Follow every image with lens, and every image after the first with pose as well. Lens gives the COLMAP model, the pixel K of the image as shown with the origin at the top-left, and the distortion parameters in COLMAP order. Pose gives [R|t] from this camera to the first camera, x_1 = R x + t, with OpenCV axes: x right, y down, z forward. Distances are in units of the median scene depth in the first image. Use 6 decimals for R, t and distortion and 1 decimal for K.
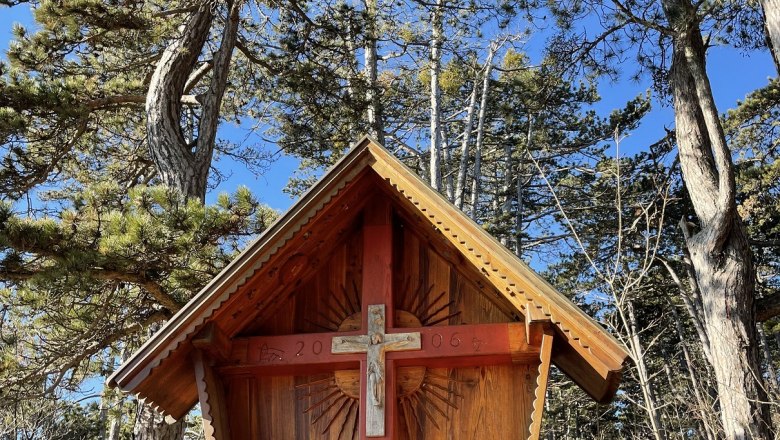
lens RADIAL K [[802.9, 0, 390.0], [0, 802.9, 220.0], [0, 0, 1]] dist [0.168237, -0.348595]
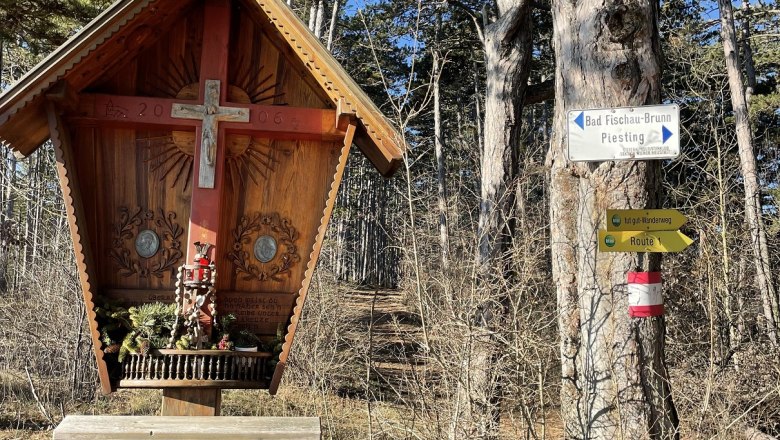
lens RADIAL K [[802.9, 0, 390.0], [0, 802.9, 220.0], [0, 0, 1]] dist [0.168237, -0.348595]
pose [[0.966744, 0.071486, 0.245554, -0.043822], [-0.147944, 0.939503, 0.308945, -0.106796], [-0.208613, -0.334998, 0.918834, -0.206764]]
